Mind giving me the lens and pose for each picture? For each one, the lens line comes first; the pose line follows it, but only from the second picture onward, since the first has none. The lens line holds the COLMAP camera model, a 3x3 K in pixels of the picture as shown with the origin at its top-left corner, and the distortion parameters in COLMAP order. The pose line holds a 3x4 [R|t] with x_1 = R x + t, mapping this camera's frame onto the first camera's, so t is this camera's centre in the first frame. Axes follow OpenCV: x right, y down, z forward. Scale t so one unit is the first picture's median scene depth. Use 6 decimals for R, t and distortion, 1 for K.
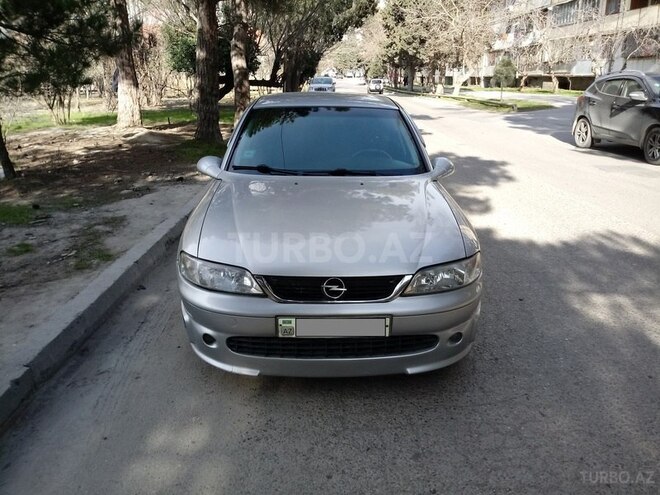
lens RADIAL K [[536.5, 0, 331.8], [0, 536.5, 244.3], [0, 0, 1]] dist [0.037371, -0.086649]
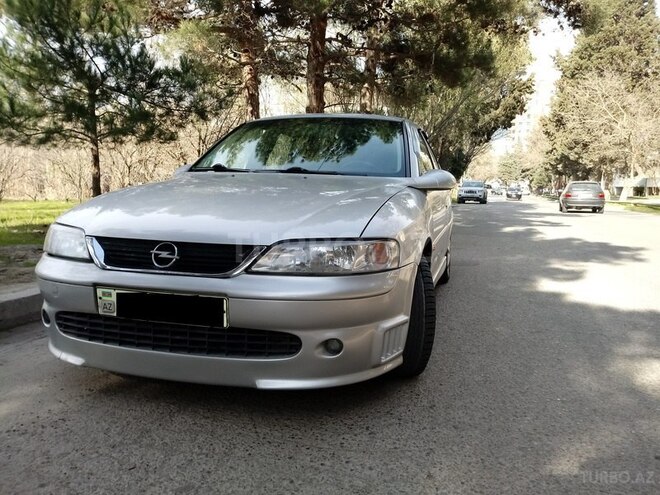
lens RADIAL K [[536.5, 0, 331.8], [0, 536.5, 244.3], [0, 0, 1]] dist [0.037371, -0.086649]
pose [[0.954932, 0.048082, -0.292903, 0.085412], [-0.104833, 0.977831, -0.181263, 0.033740], [0.277694, 0.203800, 0.938803, 0.062175]]
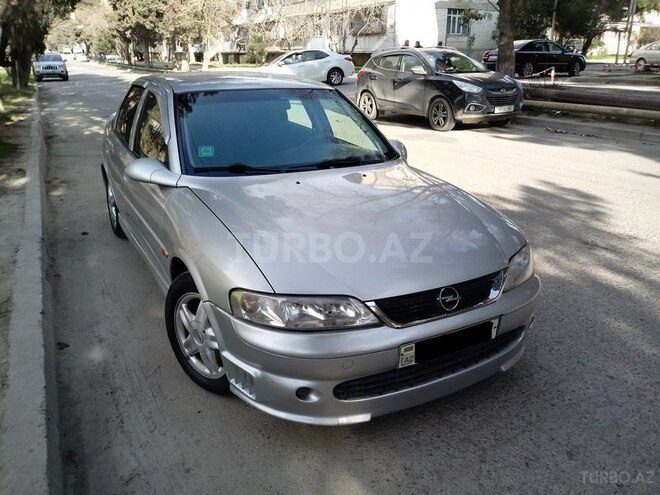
lens RADIAL K [[536.5, 0, 331.8], [0, 536.5, 244.3], [0, 0, 1]] dist [0.037371, -0.086649]
pose [[0.889047, -0.153130, 0.431448, -0.097883], [0.135688, 0.988195, 0.071130, -0.017370], [-0.437246, -0.004695, 0.899329, 0.055177]]
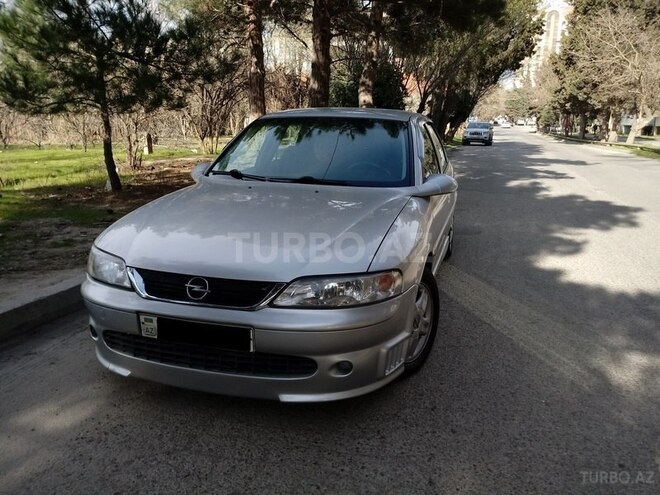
lens RADIAL K [[536.5, 0, 331.8], [0, 536.5, 244.3], [0, 0, 1]] dist [0.037371, -0.086649]
pose [[0.953369, 0.081937, -0.290472, 0.085191], [-0.105434, 0.992223, -0.066158, 0.008985], [0.282792, 0.093699, 0.954594, 0.038236]]
